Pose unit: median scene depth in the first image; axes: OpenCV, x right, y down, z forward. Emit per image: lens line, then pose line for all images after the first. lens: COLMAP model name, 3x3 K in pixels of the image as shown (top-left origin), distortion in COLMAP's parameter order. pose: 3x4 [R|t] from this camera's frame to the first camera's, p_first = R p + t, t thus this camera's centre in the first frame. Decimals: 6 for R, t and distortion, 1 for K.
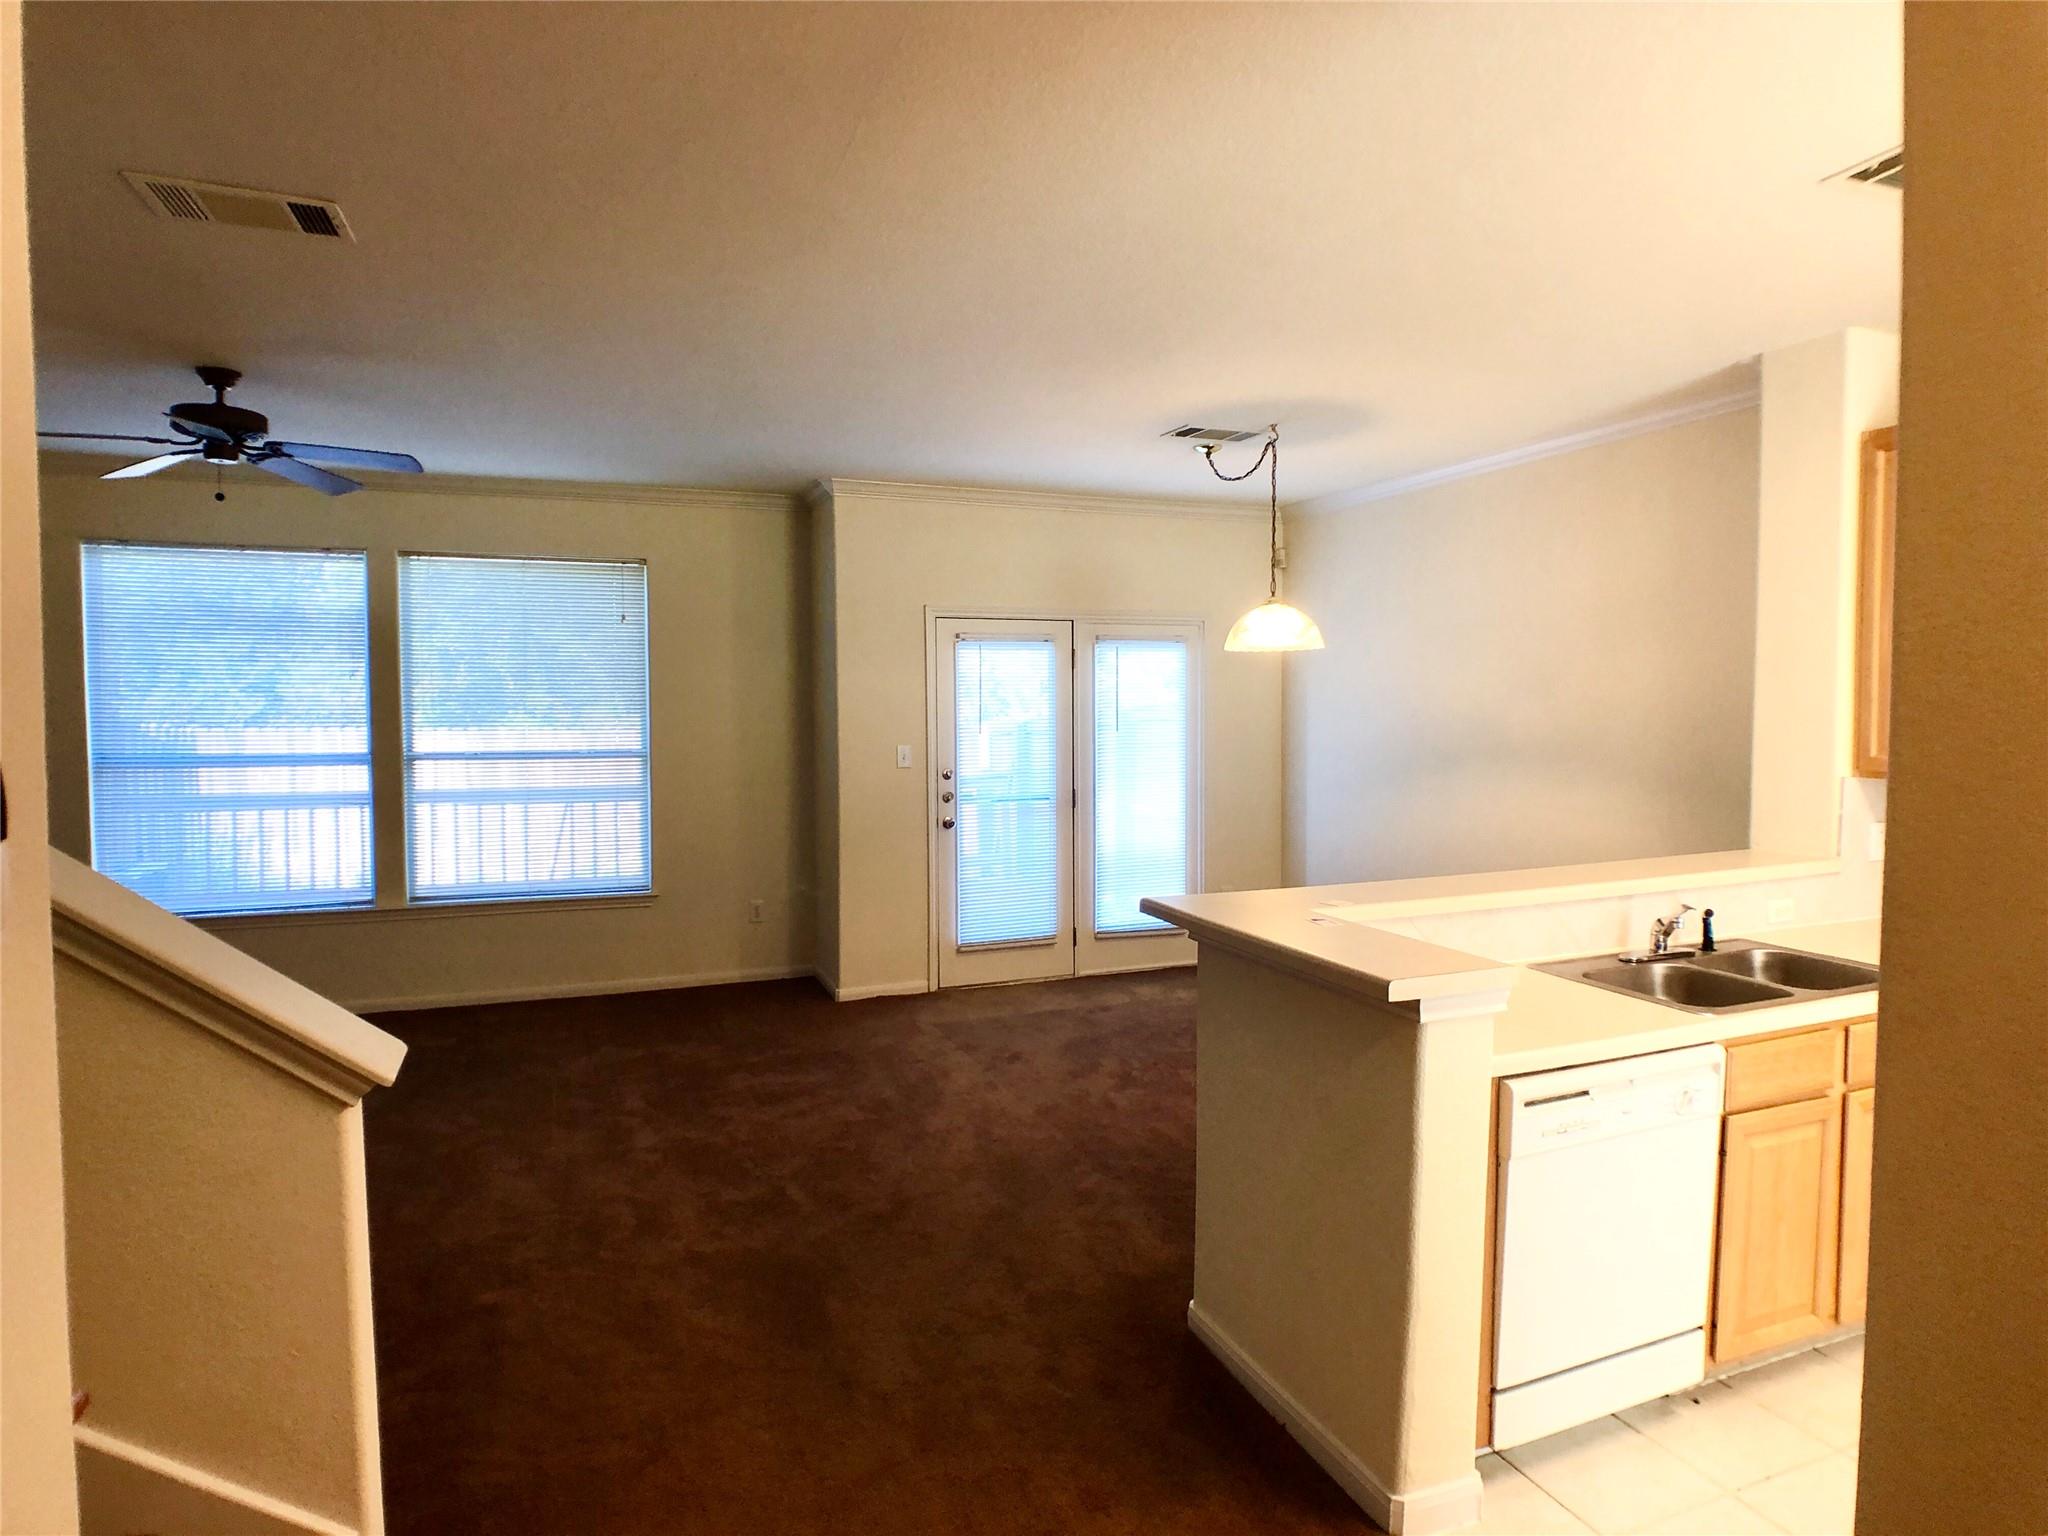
lens RADIAL K [[1154.2, 0, 1024.0], [0, 1154.2, 768.0], [0, 0, 1]] dist [-0.032039, 0.000735]
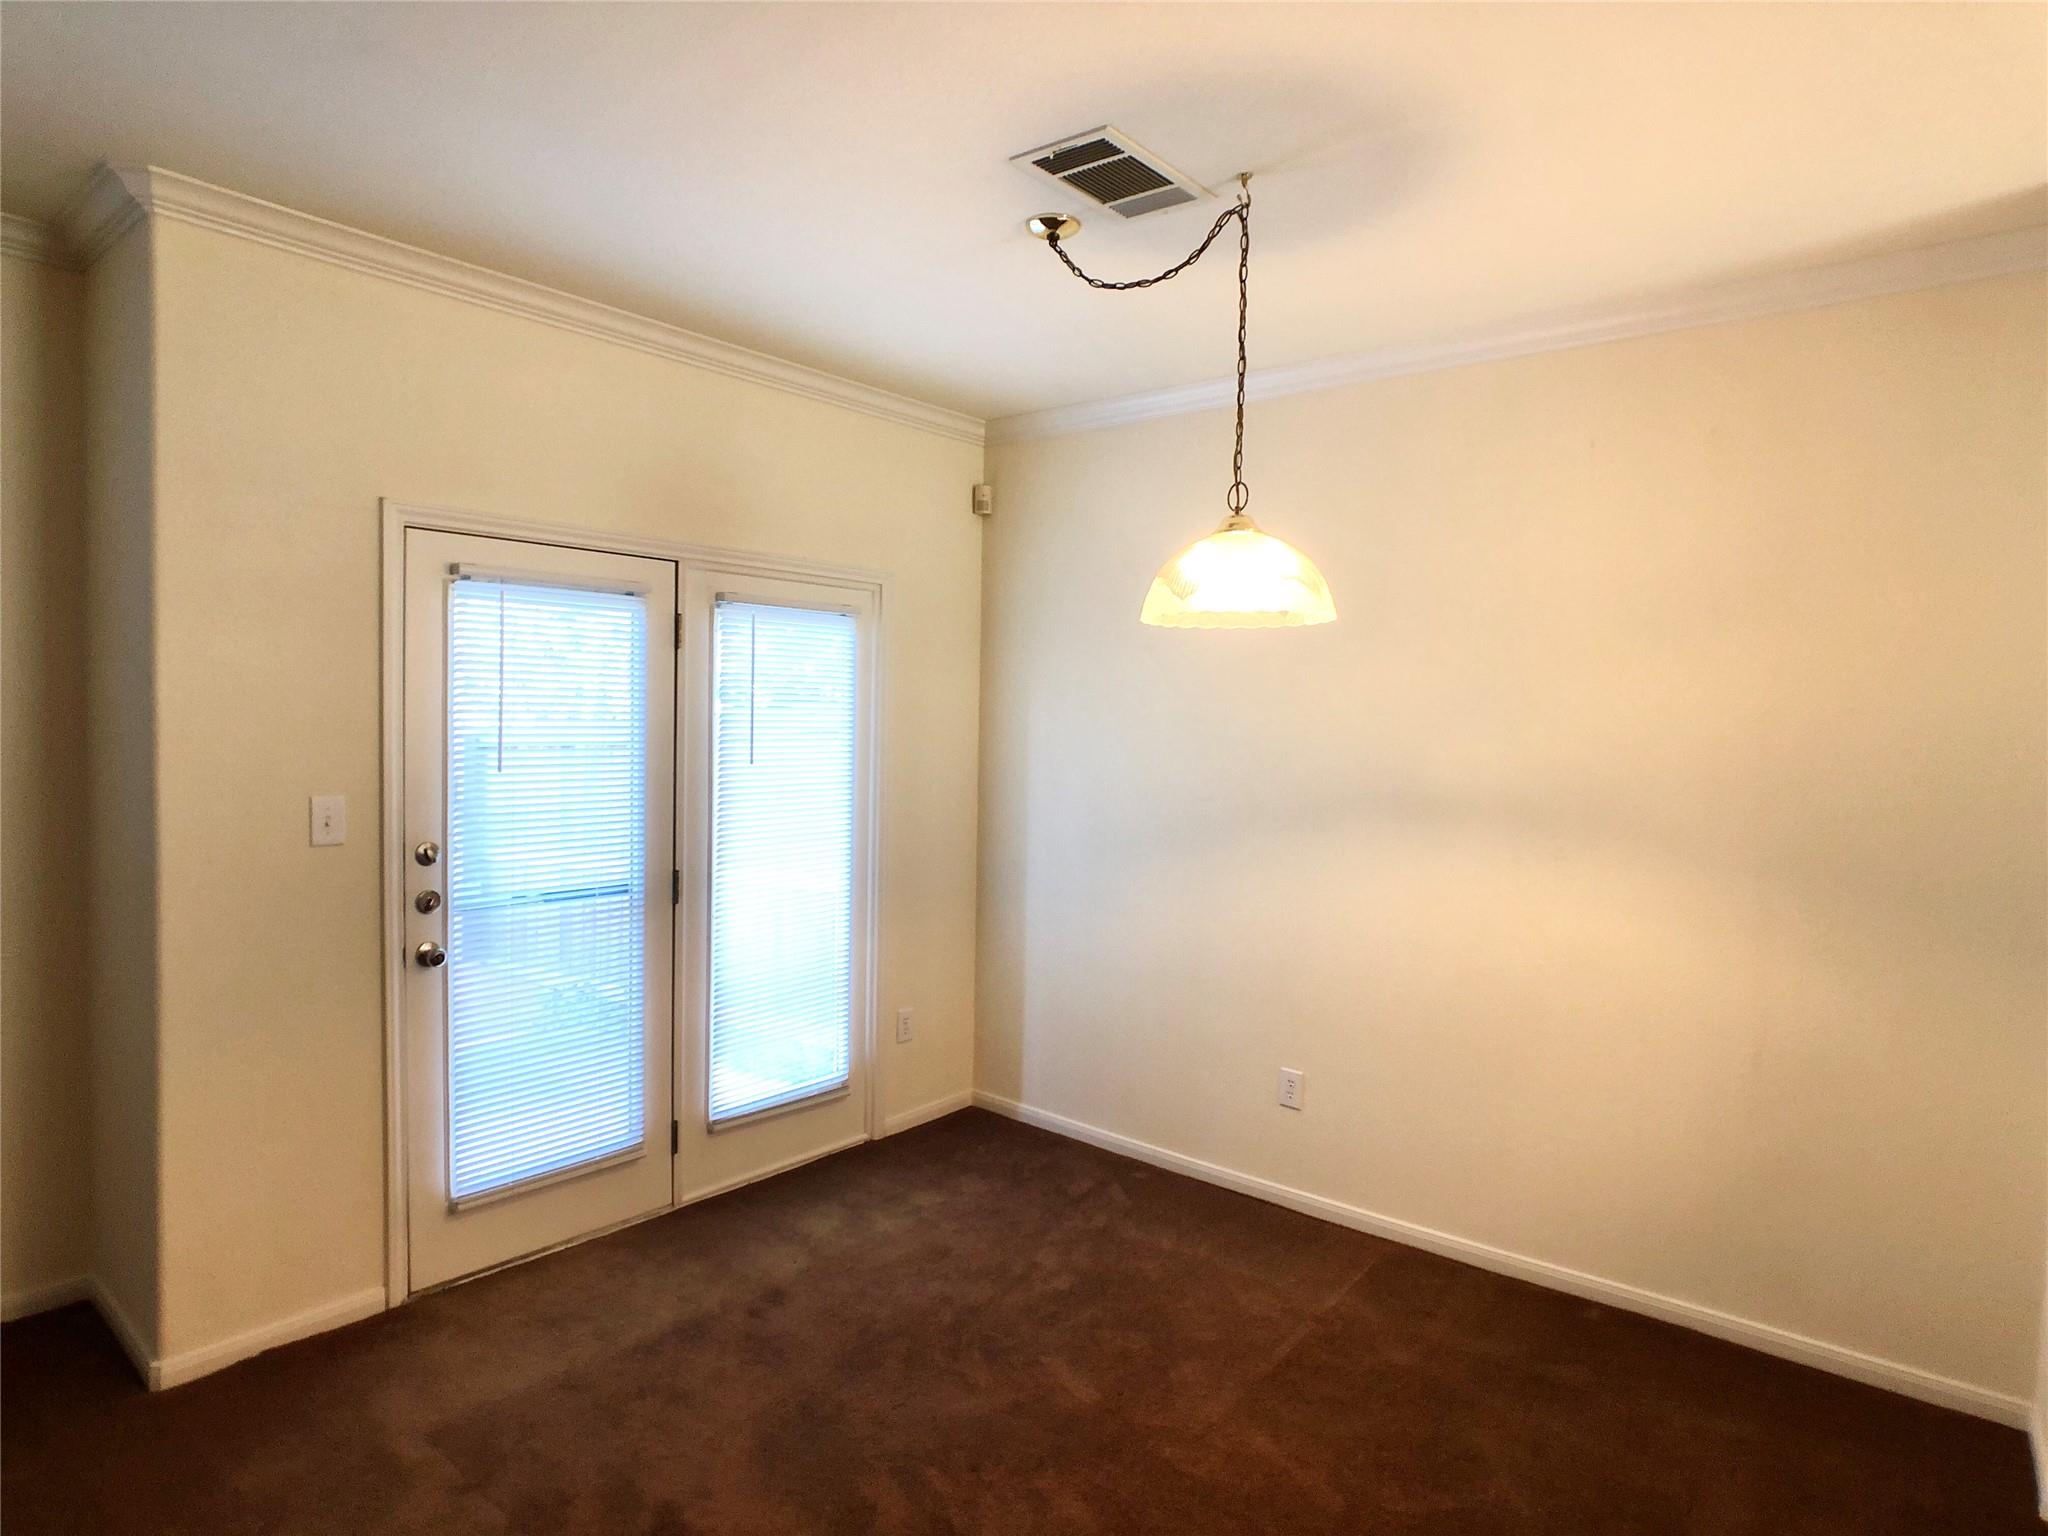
lens RADIAL K [[1154.2, 0, 1024.0], [0, 1154.2, 768.0], [0, 0, 1]] dist [-0.032039, 0.000735]
pose [[0.873997, 0.002348, 0.485926, -0.080868], [0.000502, 0.999983, -0.005735, -0.028065], [-0.485932, 0.005257, 0.873981, 0.459123]]
